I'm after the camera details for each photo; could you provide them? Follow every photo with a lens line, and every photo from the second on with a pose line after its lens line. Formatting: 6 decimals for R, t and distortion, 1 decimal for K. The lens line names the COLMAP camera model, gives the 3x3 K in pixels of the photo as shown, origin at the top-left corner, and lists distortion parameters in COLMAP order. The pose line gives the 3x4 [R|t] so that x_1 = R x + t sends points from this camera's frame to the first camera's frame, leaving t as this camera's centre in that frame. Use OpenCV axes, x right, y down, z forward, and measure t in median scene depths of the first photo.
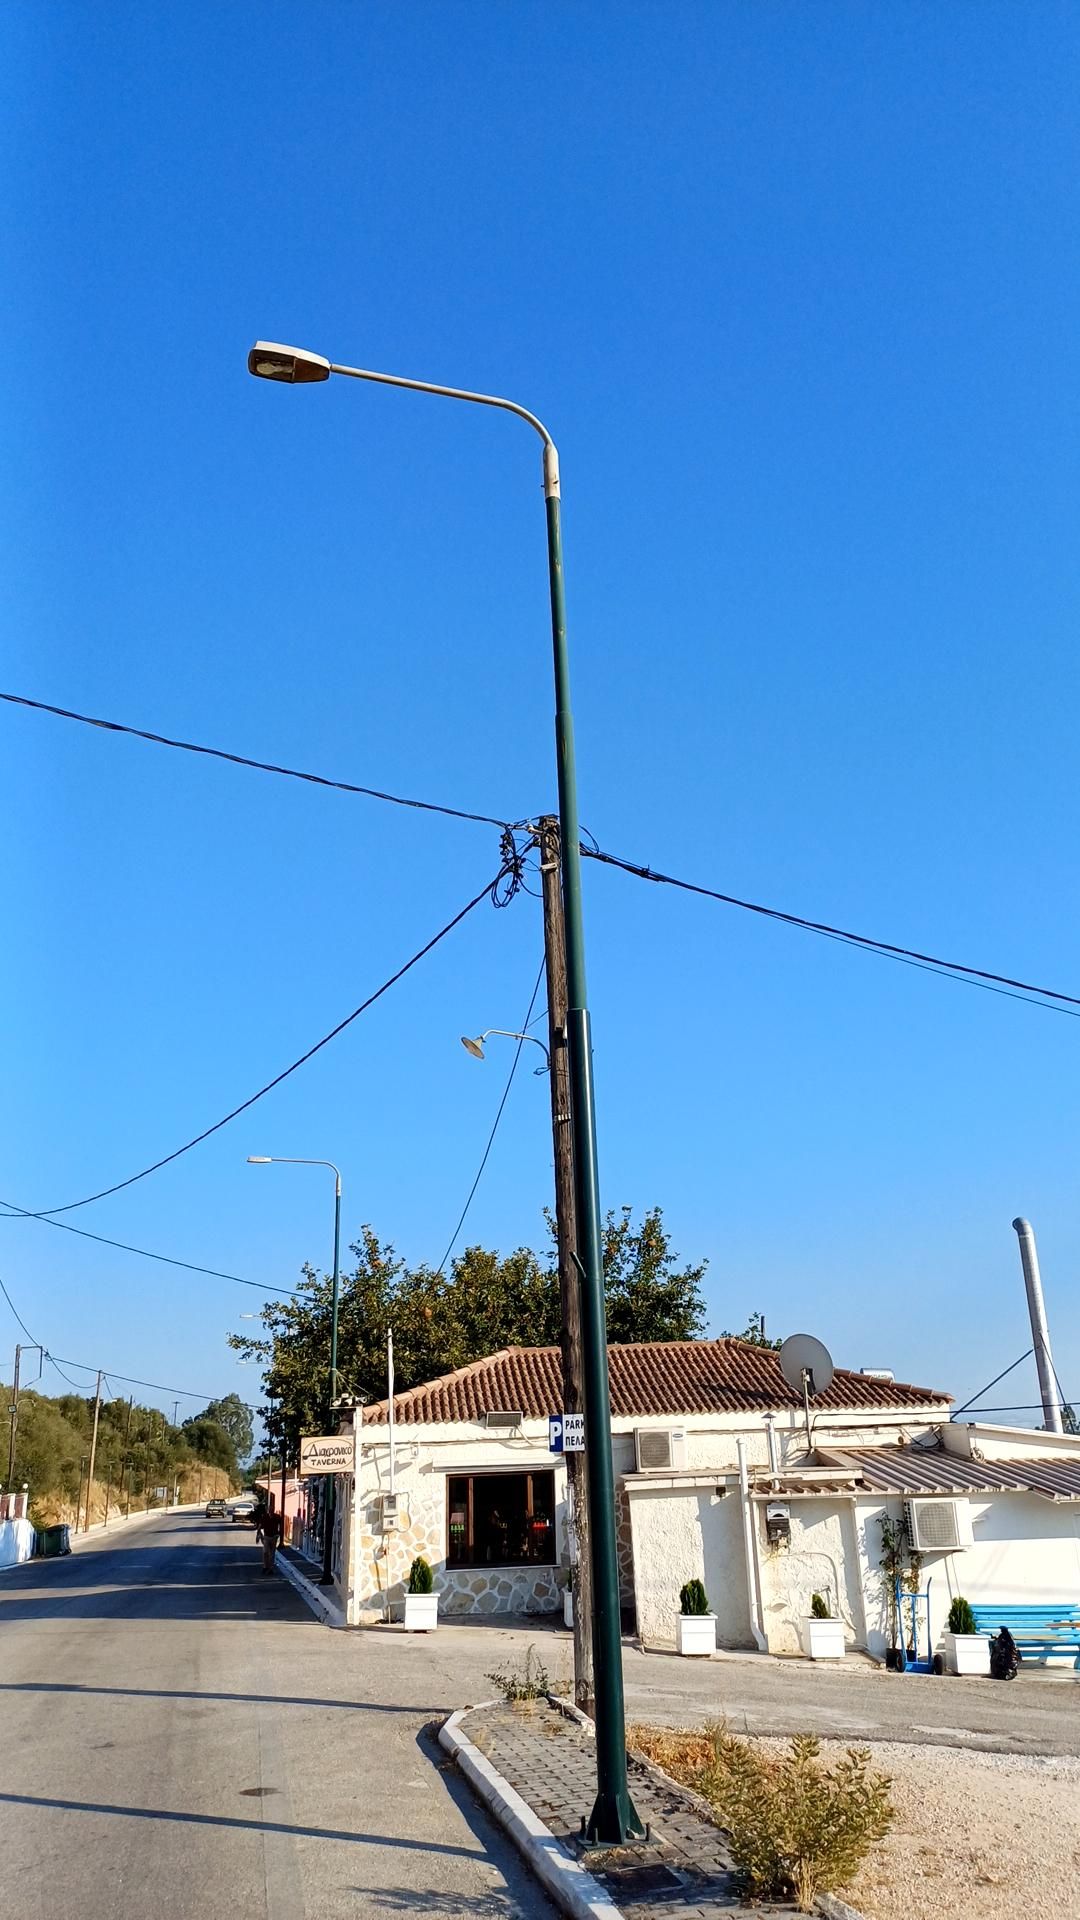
lens RADIAL K [[1490.0, 0, 538.1], [0, 1490.0, 902.6], [0, 0, 1]] dist [0.174260, -0.138330]
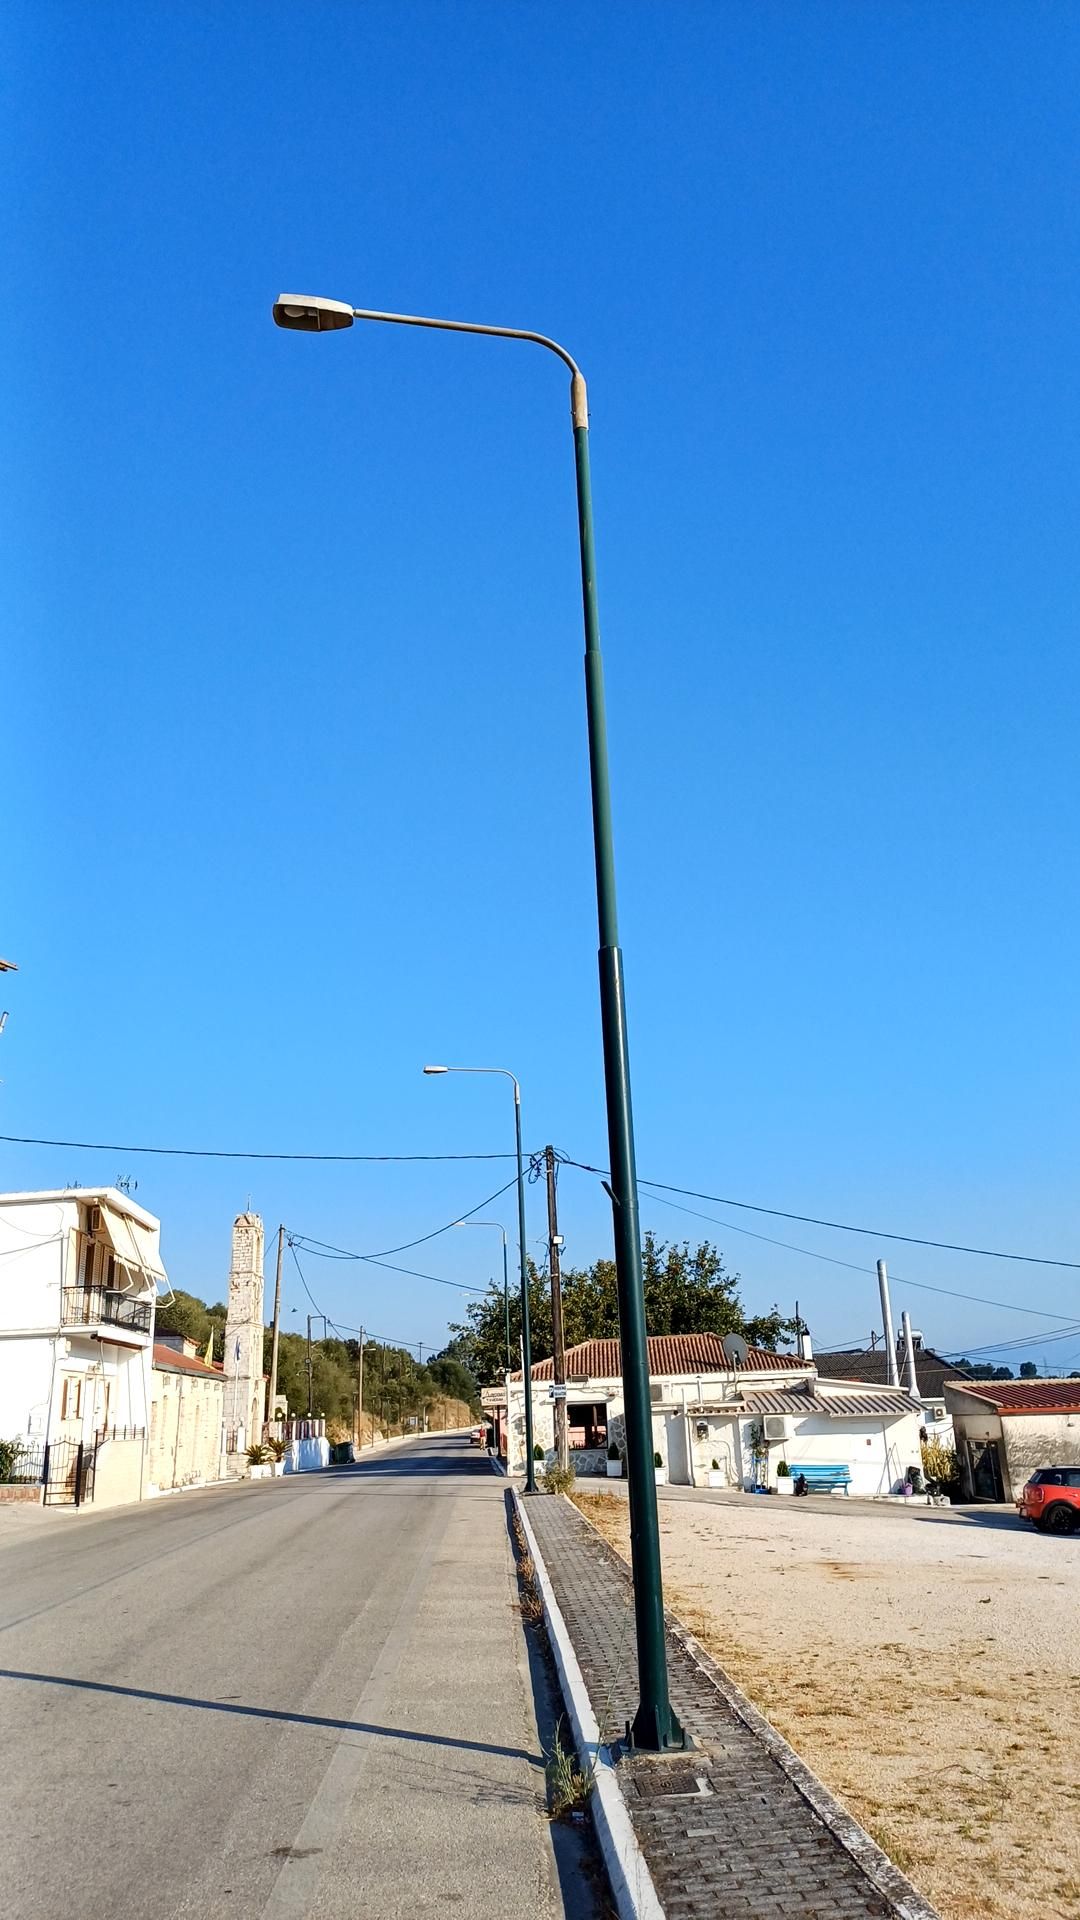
lens RADIAL K [[1374.1, 0, 540.0], [0, 1374.1, 960.0], [0, 0, 1]] dist [0.214358, 0.000135]
pose [[0.990196, -0.052357, -0.129502, 0.188622], [0.058949, 0.997125, 0.047602, -0.294571], [0.126637, -0.054769, 0.990436, -0.788515]]
